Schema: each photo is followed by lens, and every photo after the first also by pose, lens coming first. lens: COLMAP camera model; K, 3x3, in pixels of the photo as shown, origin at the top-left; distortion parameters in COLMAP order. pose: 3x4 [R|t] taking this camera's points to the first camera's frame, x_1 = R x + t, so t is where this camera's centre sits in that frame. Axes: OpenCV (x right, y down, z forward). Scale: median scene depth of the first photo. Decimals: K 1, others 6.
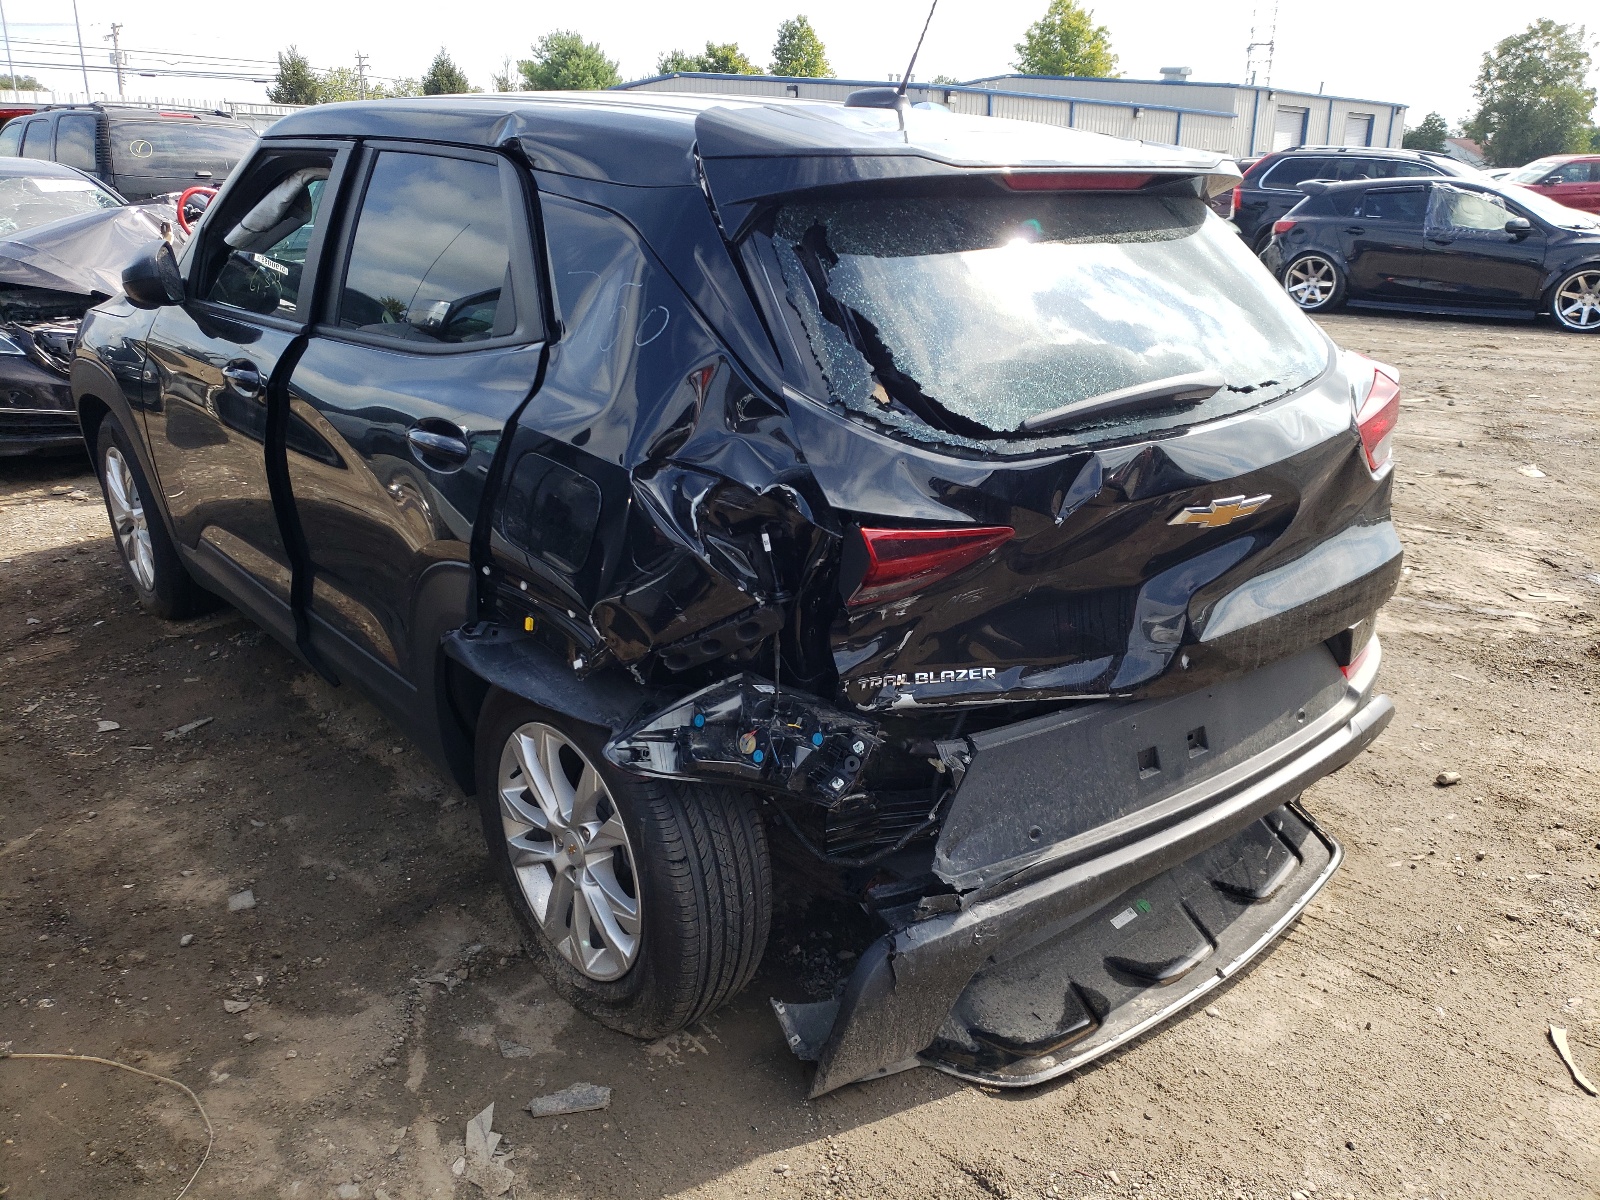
lens RADIAL K [[1220.3, 0, 809.4], [0, 1220.3, 593.0], [0, 0, 1]] dist [0.015624, -0.005105]
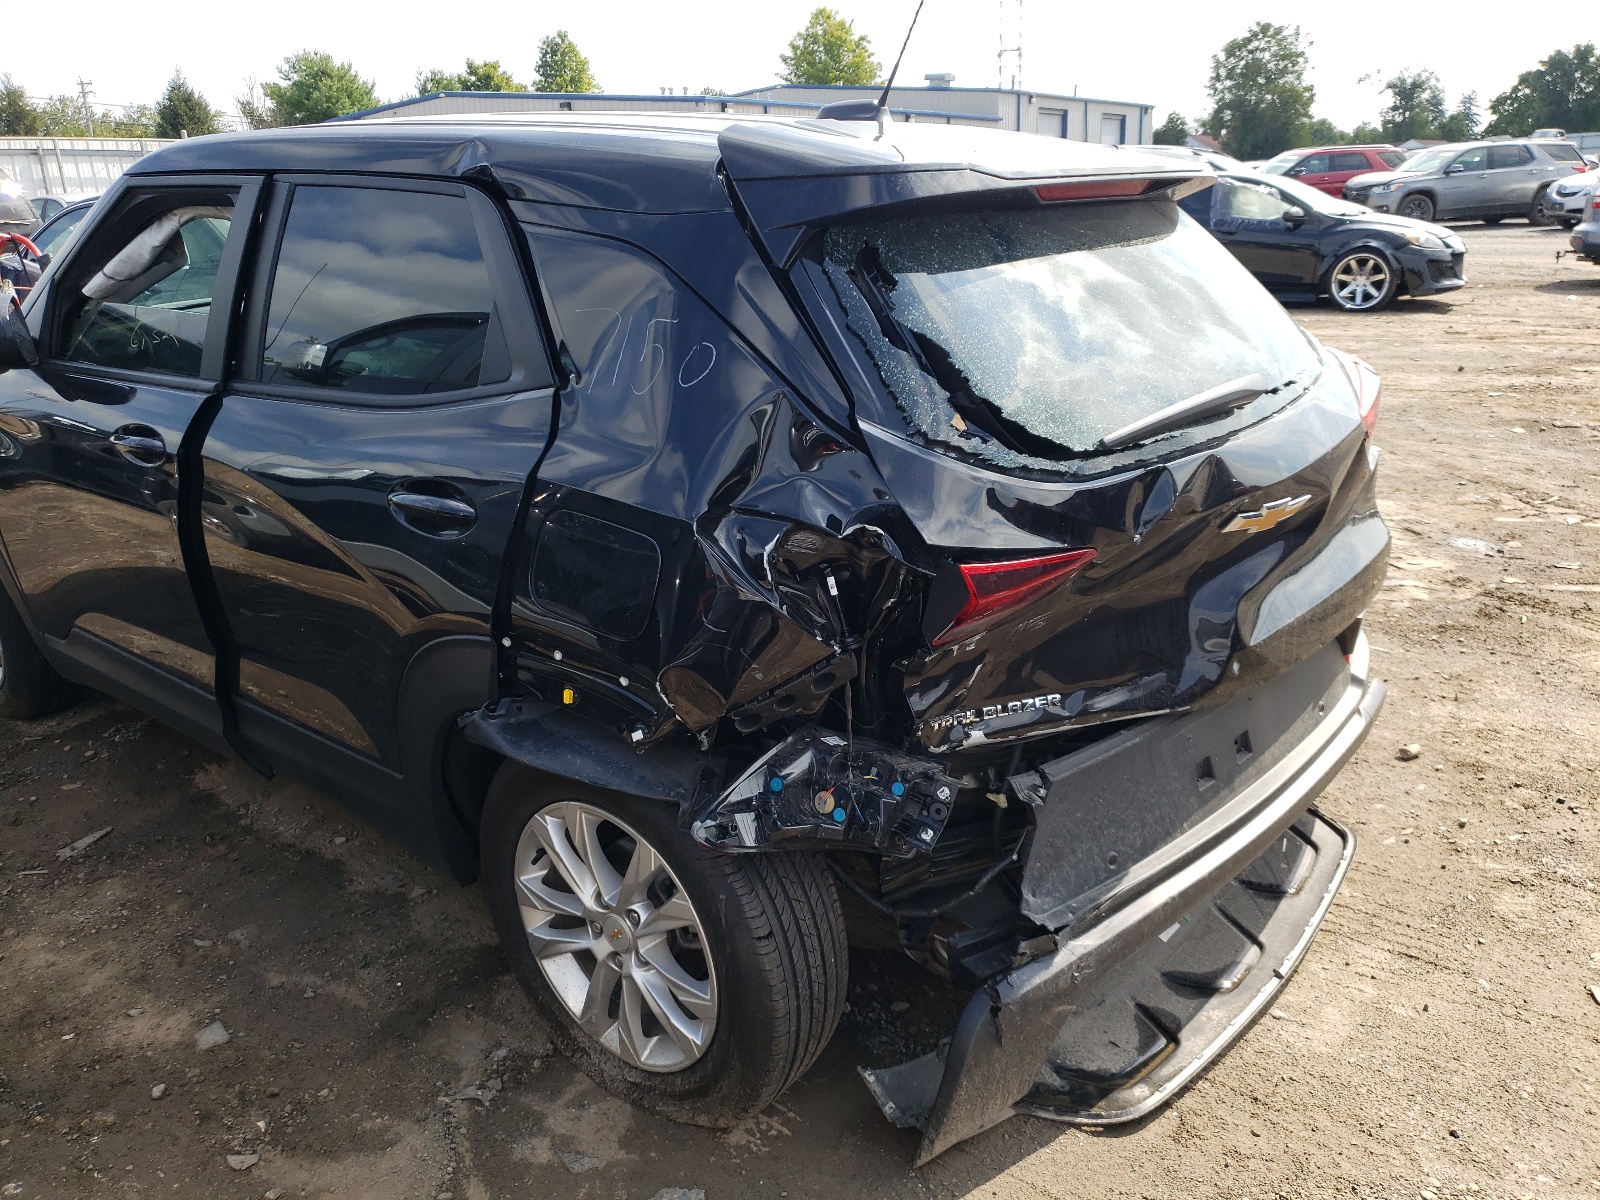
lens RADIAL K [[1229.6, 0, 806.5], [0, 1229.6, 600.7], [0, 0, 1]] dist [-0.006766, 0.031758]
pose [[0.985170, -0.087908, 0.147348, -0.166761], [0.088672, 0.996060, 0.001384, -0.028691], [-0.146889, 0.011702, 0.989084, 0.061834]]
